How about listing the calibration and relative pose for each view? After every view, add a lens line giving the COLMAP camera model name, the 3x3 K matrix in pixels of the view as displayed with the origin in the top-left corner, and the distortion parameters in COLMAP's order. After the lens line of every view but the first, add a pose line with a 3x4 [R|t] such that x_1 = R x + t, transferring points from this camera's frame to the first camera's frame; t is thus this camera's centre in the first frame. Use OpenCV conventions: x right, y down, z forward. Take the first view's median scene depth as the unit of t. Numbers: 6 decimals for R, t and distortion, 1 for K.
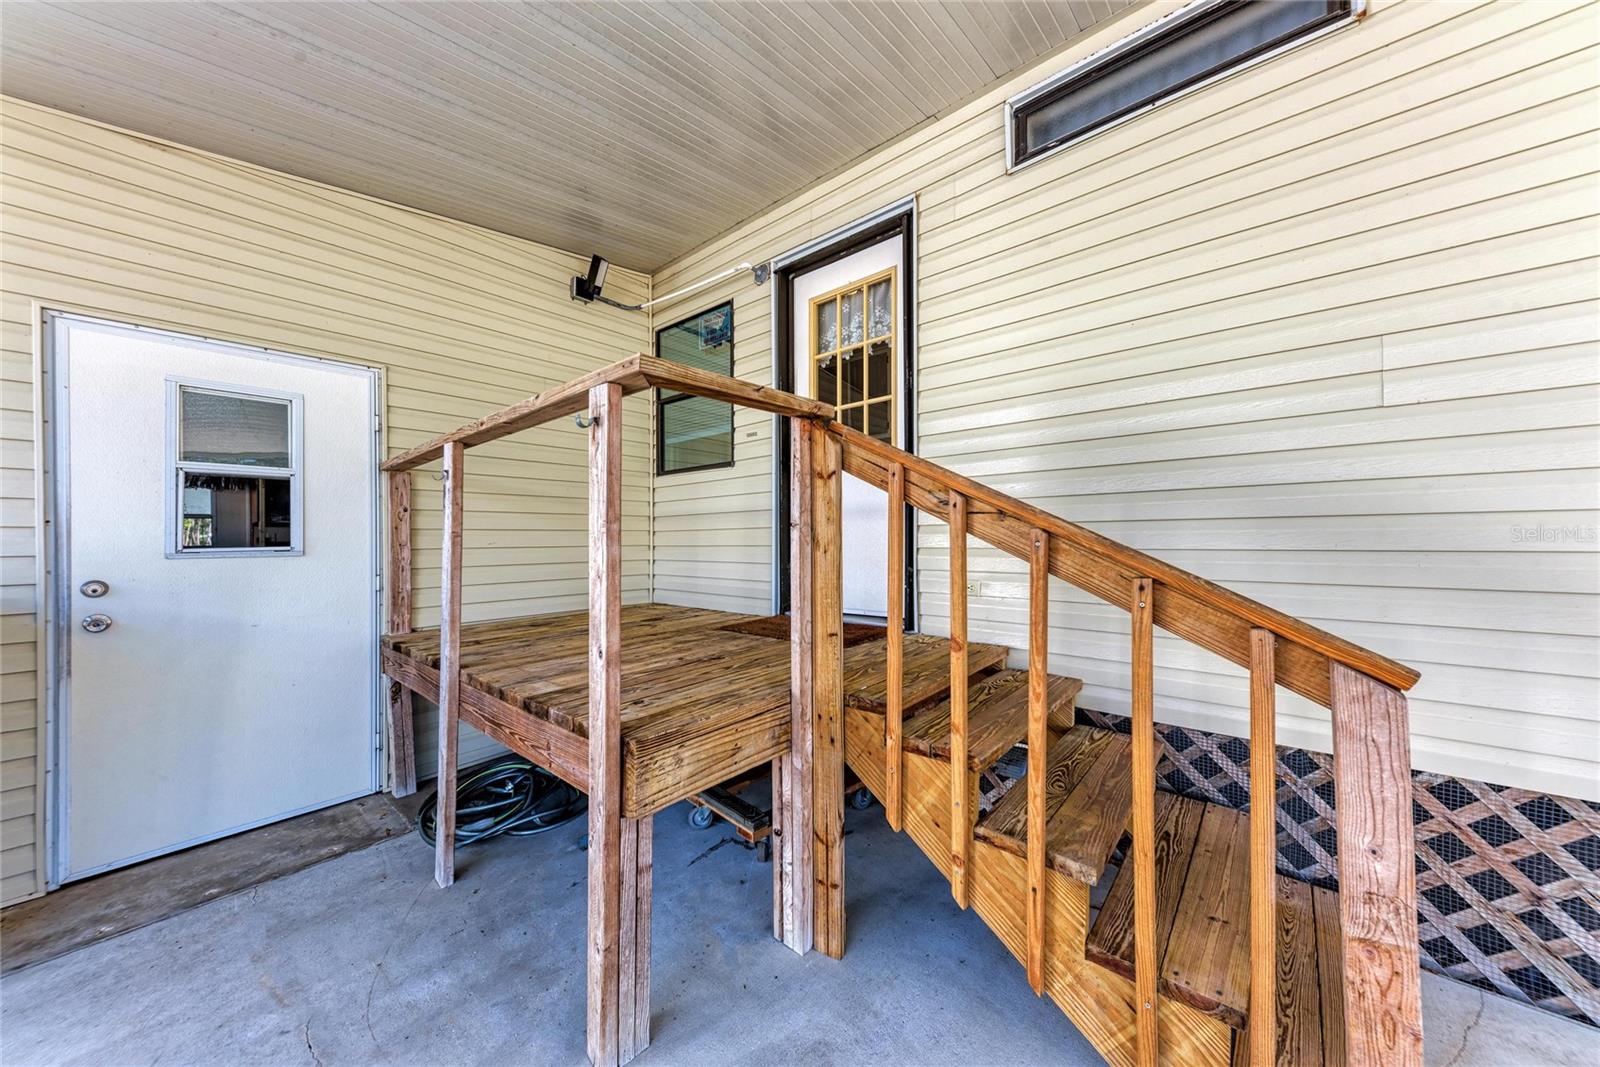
lens RADIAL K [[537.4, 0, 829.3], [0, 537.4, 535.5], [0, 0, 1]] dist [-0.012646, -0.000025]
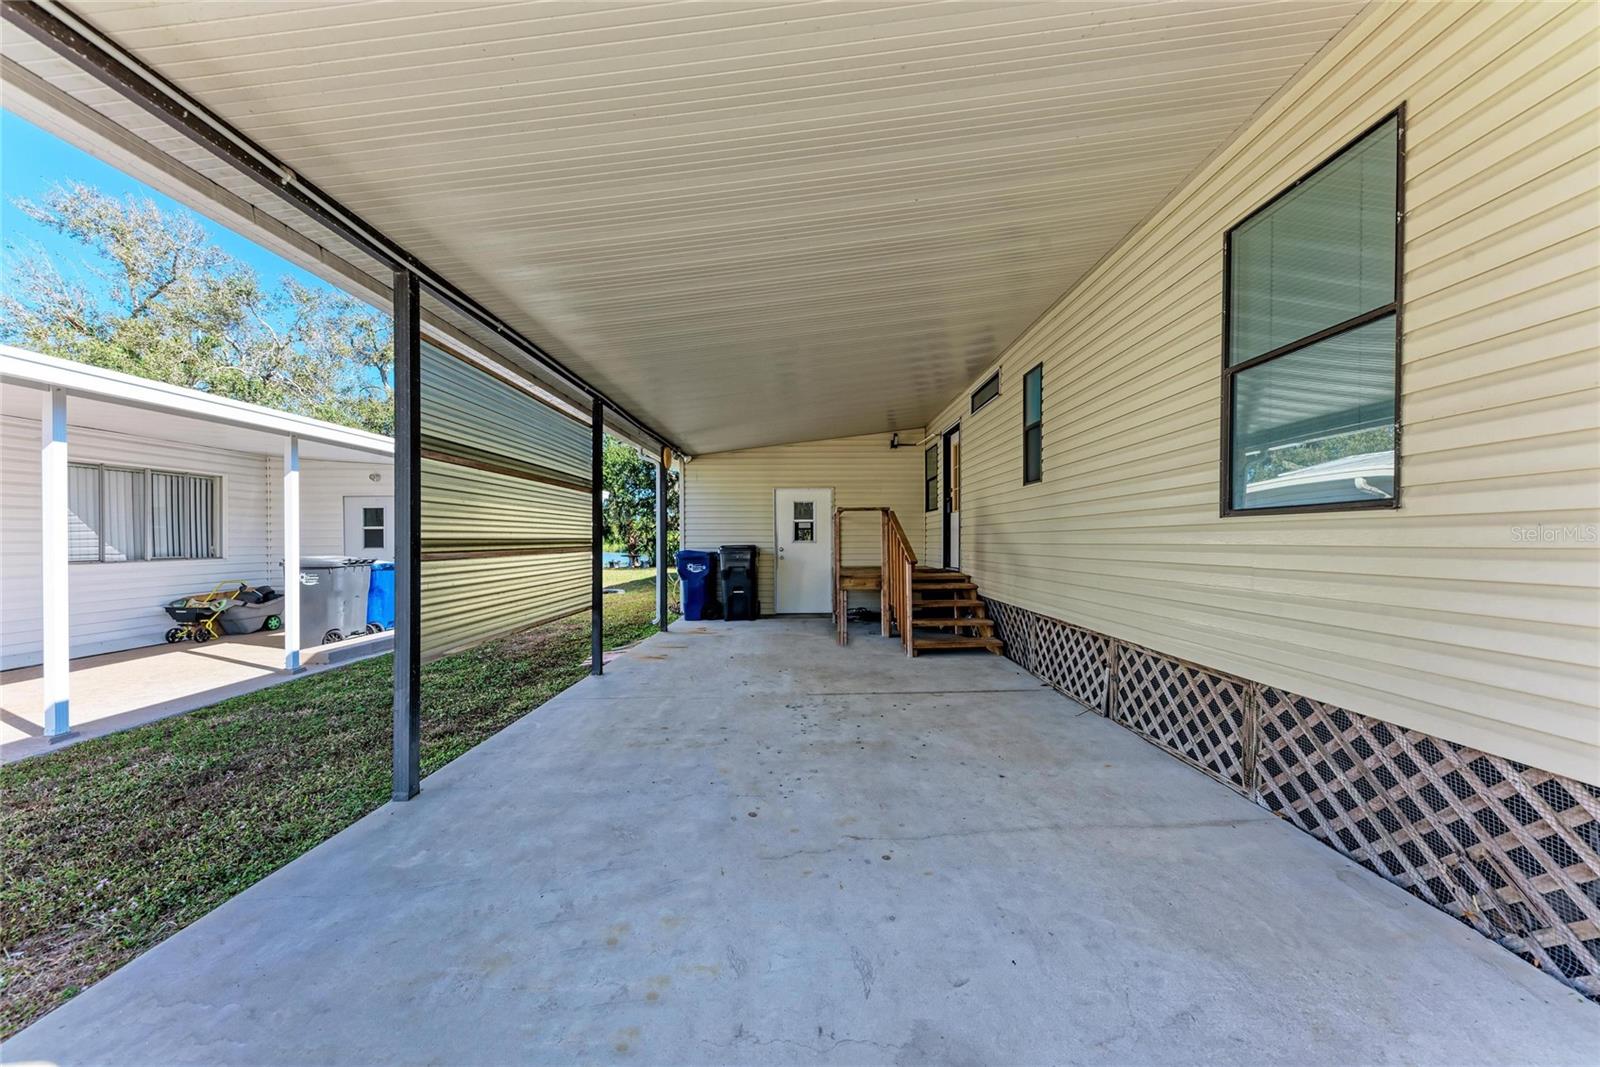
lens RADIAL K [[547.1, 0, 805.3], [0, 547.1, 544.0], [0, 0, 1]] dist [0.000636, 0.000035]
pose [[0.633713, 0.016829, -0.773385, 1.475748], [-0.005482, 0.999836, 0.017264, -0.018787], [0.773548, -0.006701, 0.633702, -1.136521]]
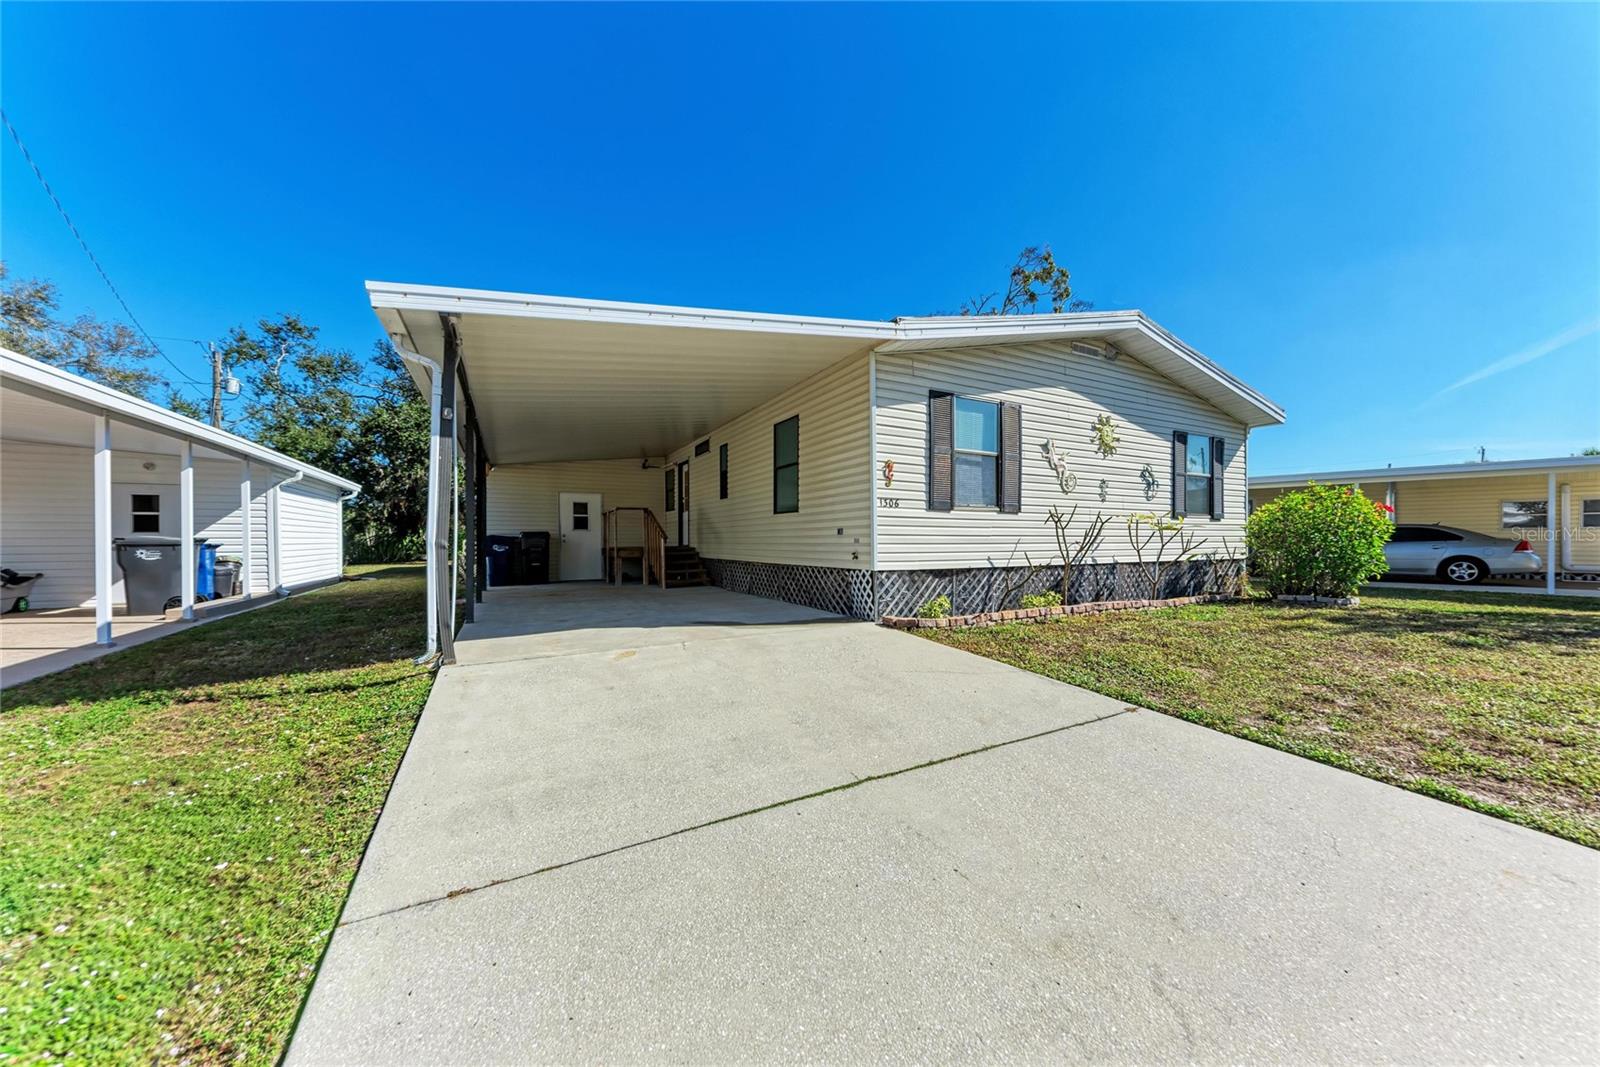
lens RADIAL K [[547.1, 0, 805.3], [0, 547.1, 544.0], [0, 0, 1]] dist [0.000636, 0.000035]
pose [[0.925608, 0.011851, -0.378297, 2.389503], [-0.008163, 0.999902, 0.011353, 0.064308], [0.378395, -0.007420, 0.925615, -2.526673]]
